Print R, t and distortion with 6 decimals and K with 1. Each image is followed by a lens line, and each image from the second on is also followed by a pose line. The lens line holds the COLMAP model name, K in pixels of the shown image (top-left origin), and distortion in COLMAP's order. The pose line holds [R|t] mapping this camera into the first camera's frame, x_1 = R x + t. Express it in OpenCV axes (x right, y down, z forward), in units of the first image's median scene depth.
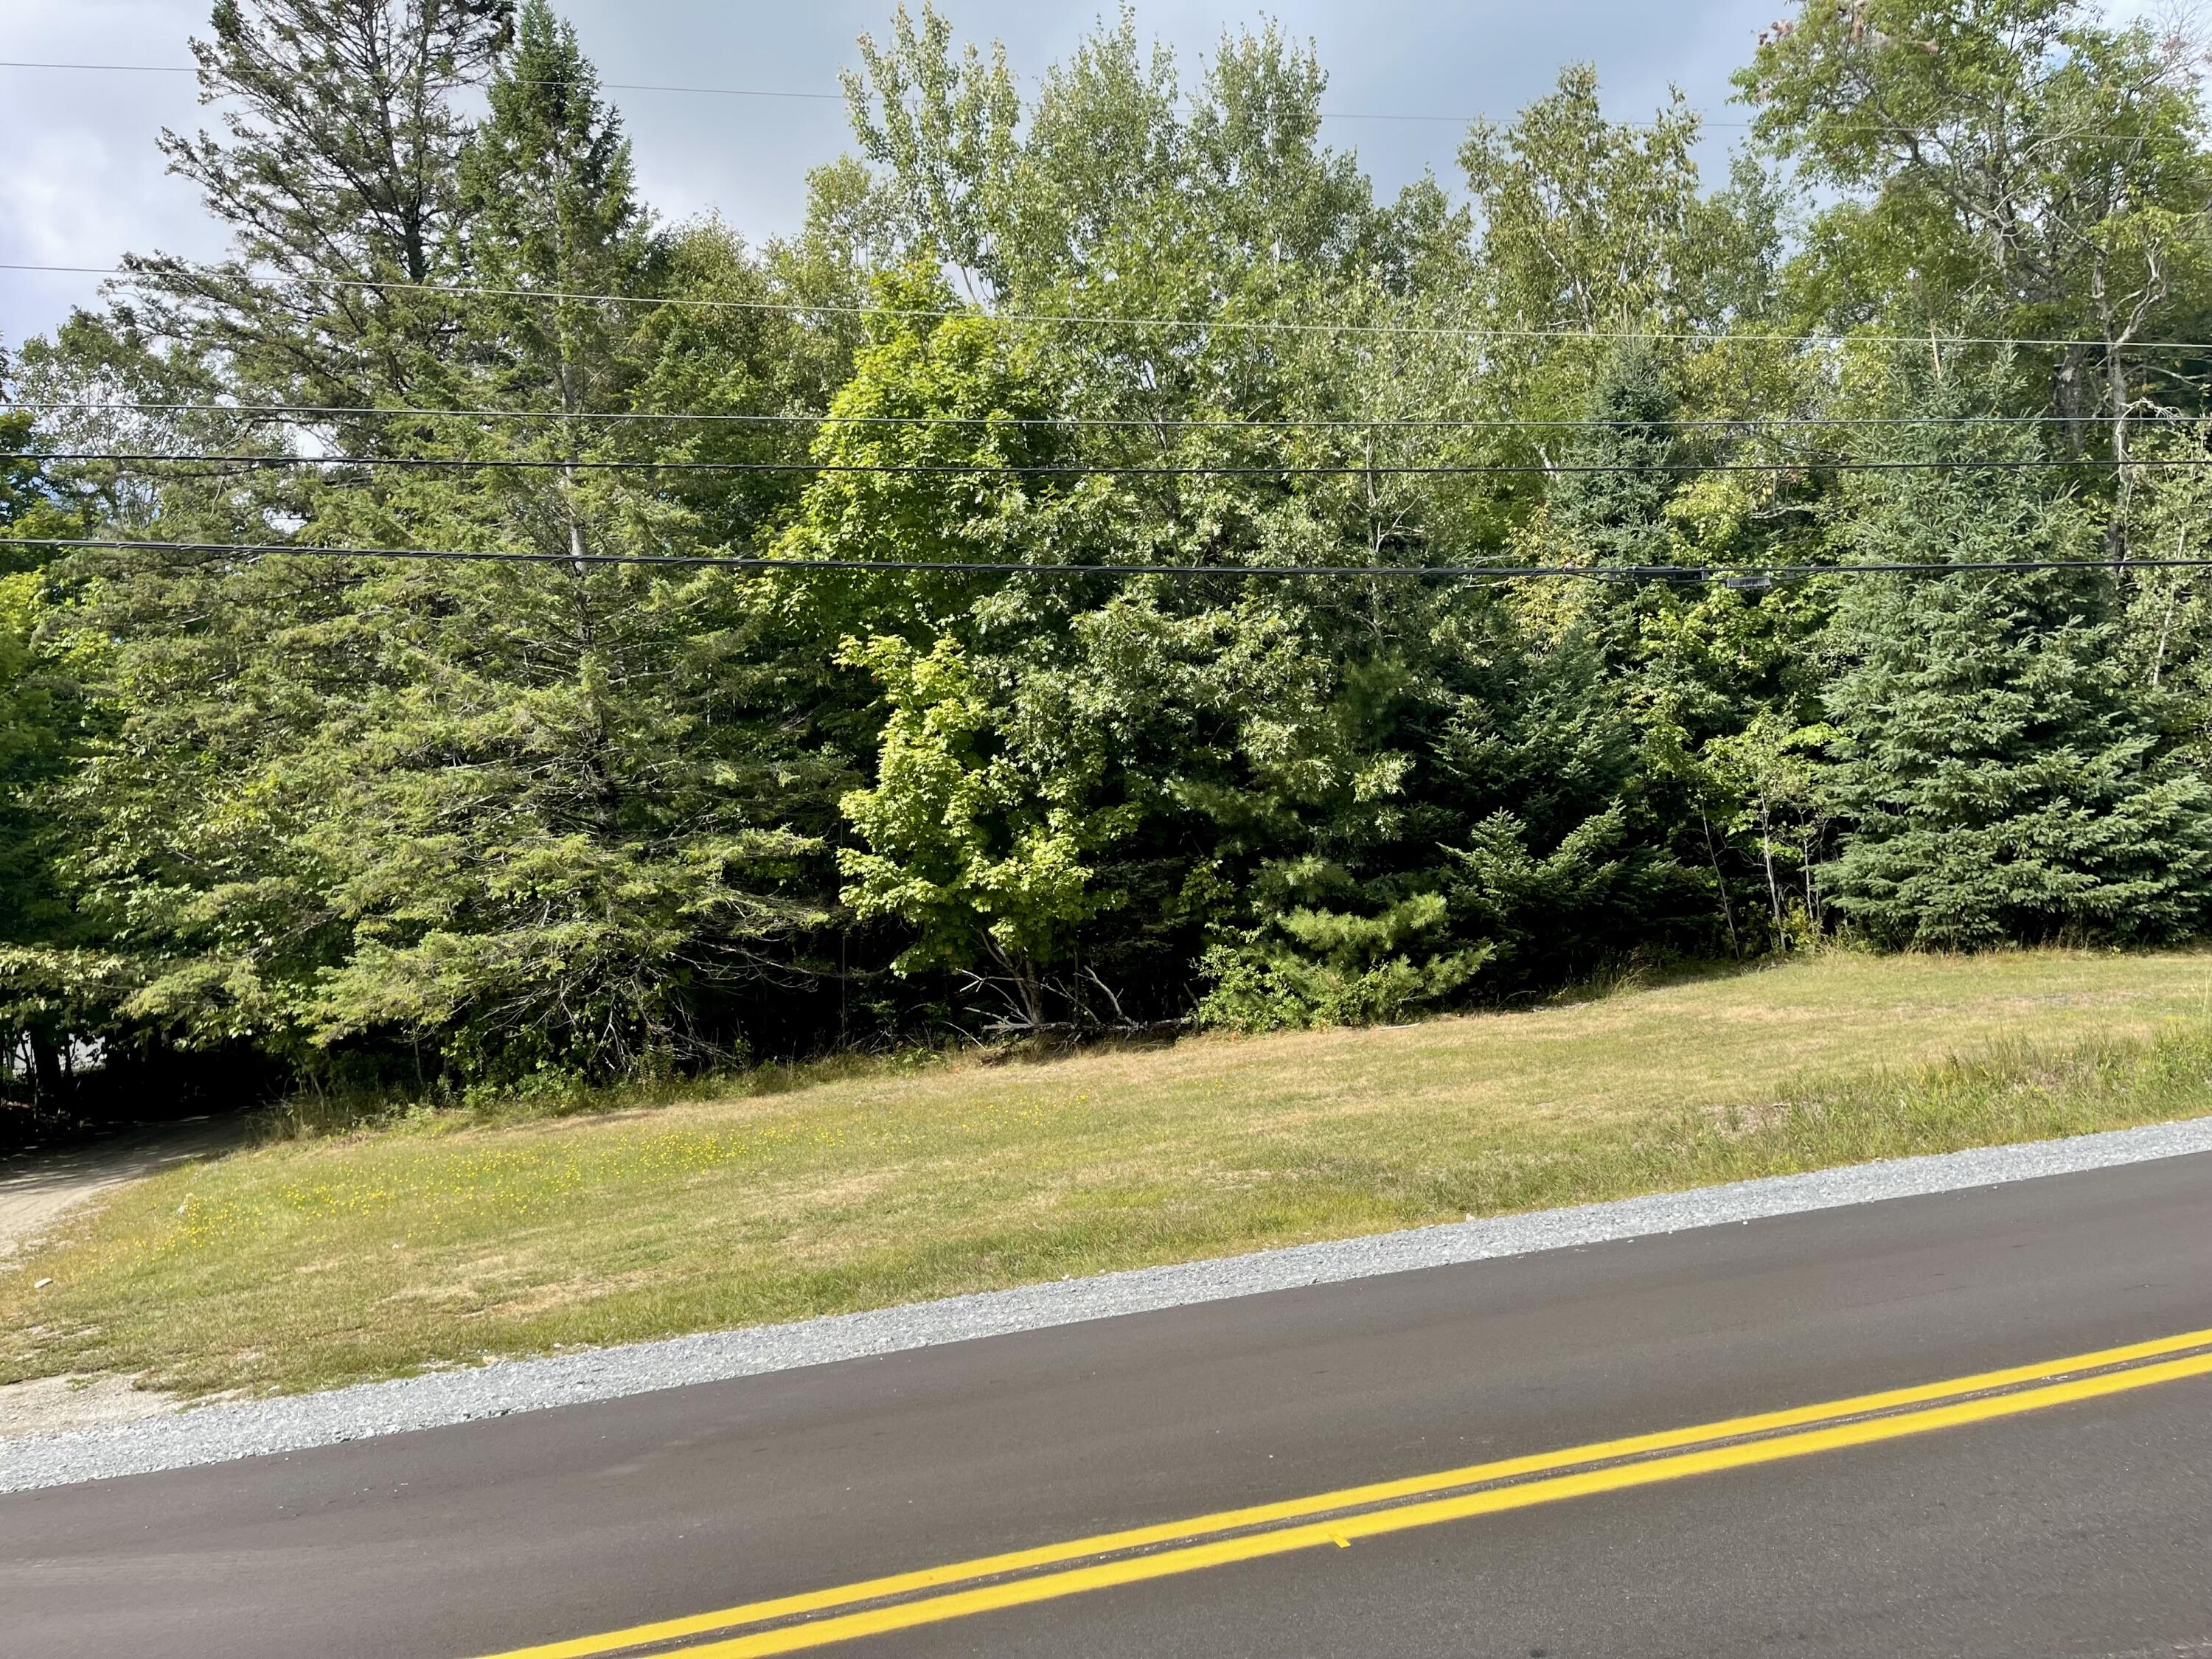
lens RADIAL K [[1652.0, 0, 1113.9], [0, 1652.0, 821.4], [0, 0, 1]] dist [0.071051, -0.088828]
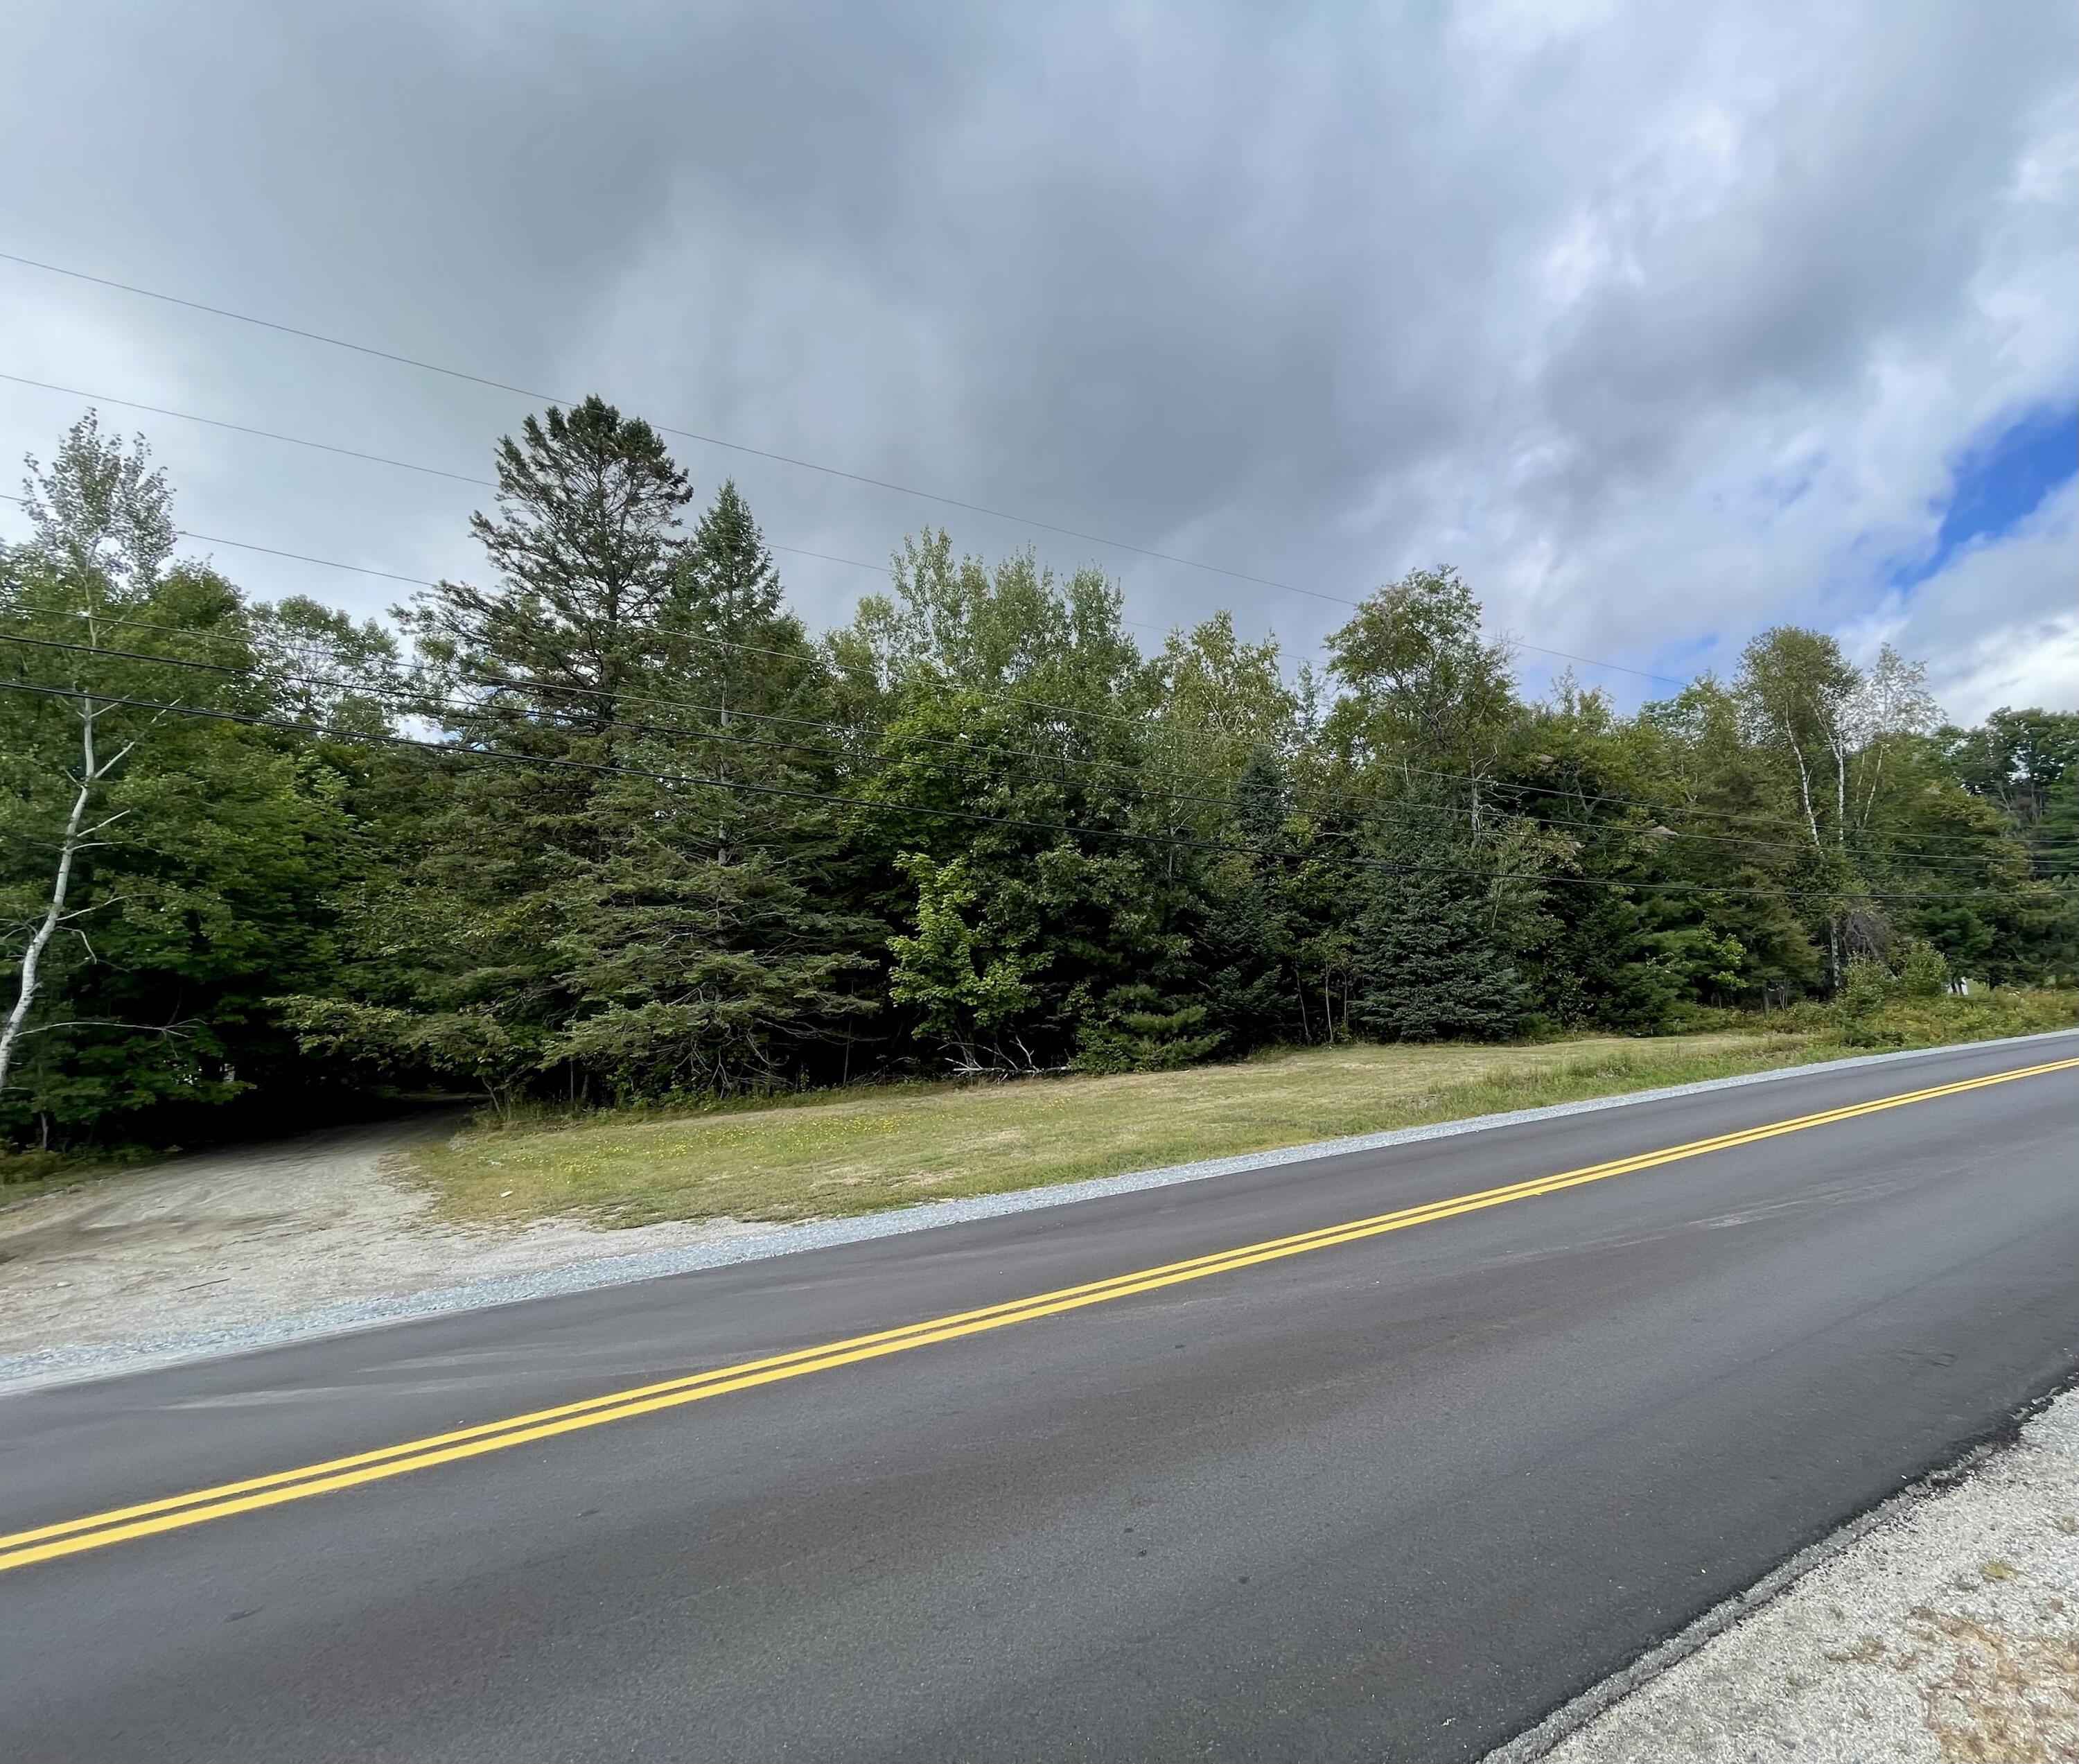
lens RADIAL K [[943.4, 0, 1168.1], [0, 943.4, 892.3], [0, 0, 1]] dist [0.001599, -0.001013]
pose [[0.945249, 0.081870, 0.315914, -0.212976], [-0.053464, 0.993791, -0.097571, 0.020102], [-0.321941, 0.075339, 0.943758, -0.082641]]
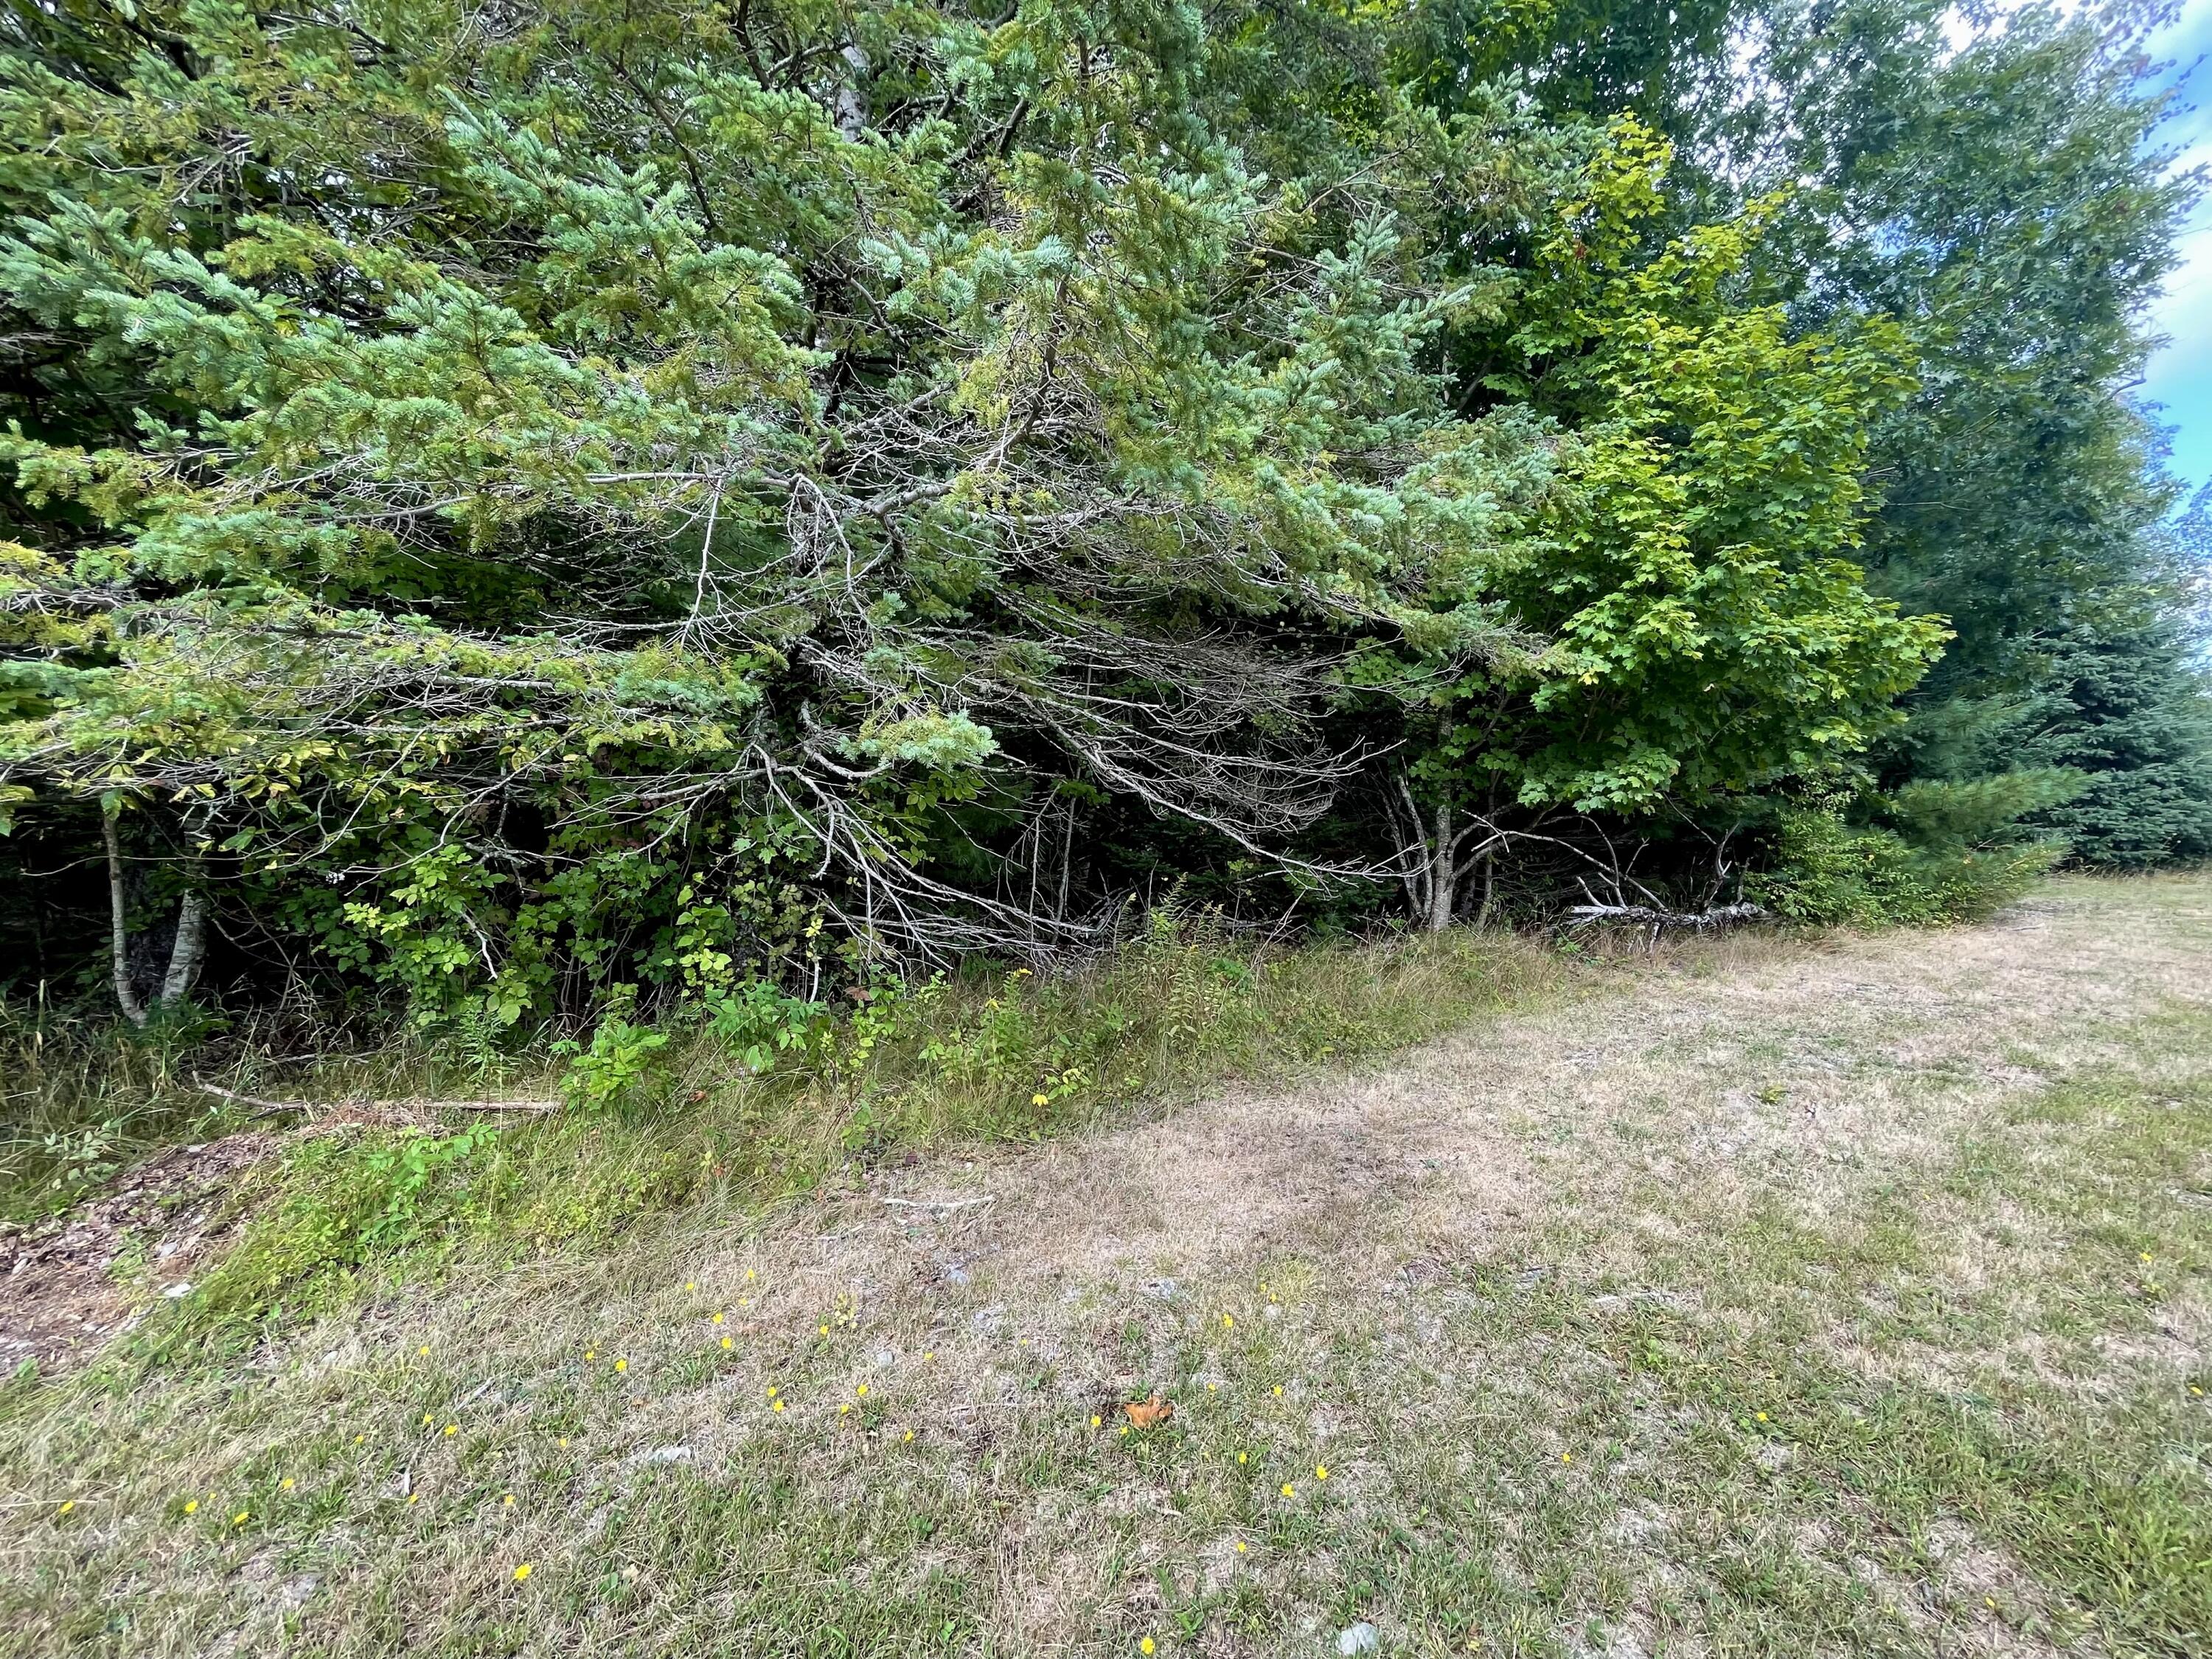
lens RADIAL K [[900.1, 0, 1106.0], [0, 900.1, 829.5], [0, 0, 1]] dist [-0.001219, -0.000134]
pose [[0.809837, 0.088128, 0.579998, -0.437982], [-0.099796, 0.994938, -0.011833, 0.123907], [-0.578104, -0.048298, 0.814532, 0.883096]]
